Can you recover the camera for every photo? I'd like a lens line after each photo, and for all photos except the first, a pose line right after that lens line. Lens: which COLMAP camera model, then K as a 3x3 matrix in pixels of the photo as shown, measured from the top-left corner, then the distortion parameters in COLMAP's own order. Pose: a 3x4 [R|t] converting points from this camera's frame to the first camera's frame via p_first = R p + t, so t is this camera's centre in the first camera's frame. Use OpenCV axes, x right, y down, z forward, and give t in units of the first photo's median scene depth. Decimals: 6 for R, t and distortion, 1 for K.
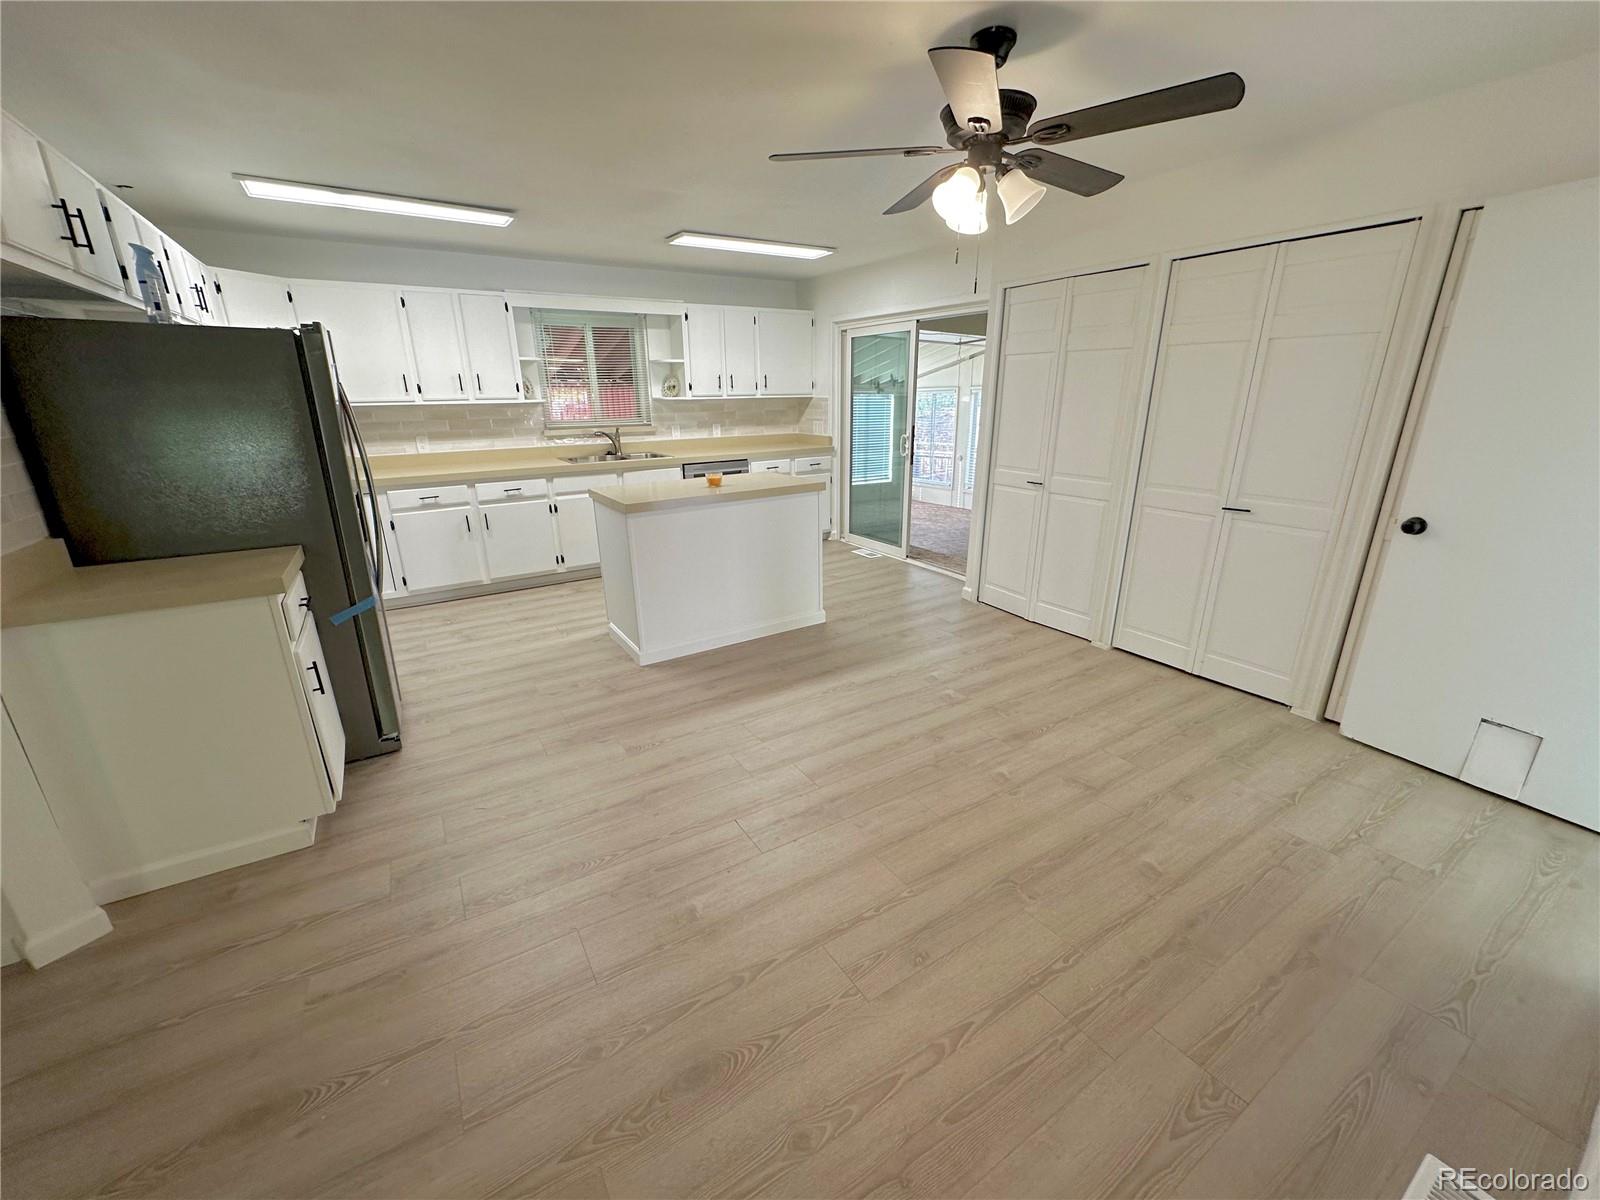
lens RADIAL K [[644.7, 0, 800.0], [0, 644.7, 600.0], [0, 0, 1]] dist [0.004421, 0.000245]
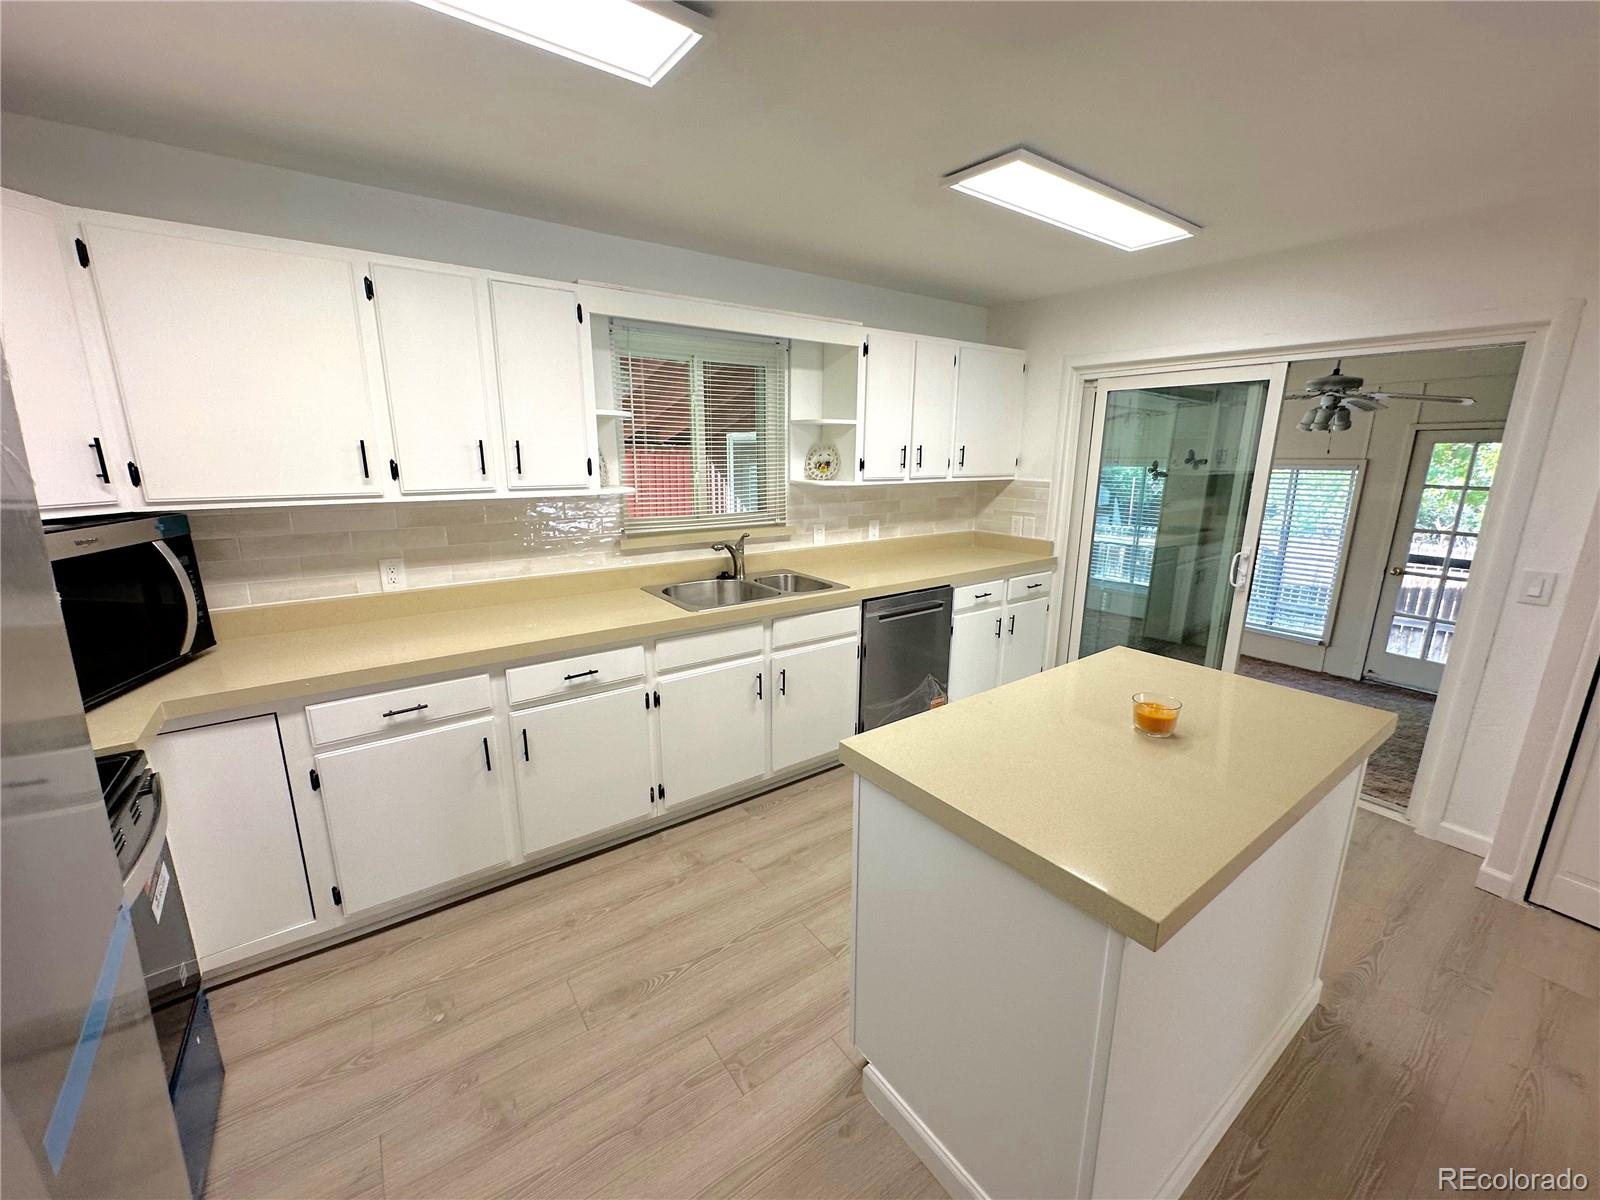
lens RADIAL K [[639.6, 0, 800.0], [0, 639.6, 600.0], [0, 0, 1]] dist [0.000850, 0.000261]
pose [[0.998023, 0.002908, 0.062775, -0.272166], [0.002407, 0.996426, -0.084437, -0.161966], [-0.062796, 0.084422, 0.994449, 0.442704]]
